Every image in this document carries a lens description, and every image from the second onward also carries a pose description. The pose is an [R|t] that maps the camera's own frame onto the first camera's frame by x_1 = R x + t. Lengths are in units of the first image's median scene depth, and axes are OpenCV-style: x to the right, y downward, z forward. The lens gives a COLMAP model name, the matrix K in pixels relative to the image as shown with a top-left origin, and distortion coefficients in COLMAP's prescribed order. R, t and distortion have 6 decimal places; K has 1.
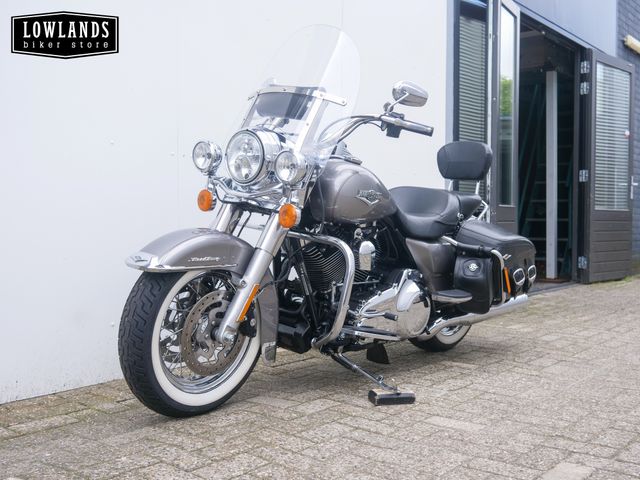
lens RADIAL K [[748.8, 0, 320.0], [0, 748.8, 240.0], [0, 0, 1]] dist [-0.016021, 0.022279]
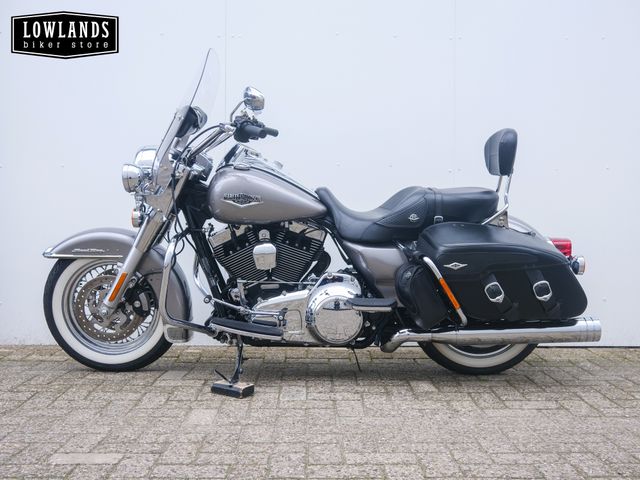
lens RADIAL K [[748.8, 0, 320.0], [0, 748.8, 240.0], [0, 0, 1]] dist [-0.016021, 0.022279]
pose [[0.666654, 0.020599, -0.745082, 0.965403], [-0.028684, 0.999587, 0.001971, -0.005547], [0.744815, 0.020058, 0.666969, 0.389891]]
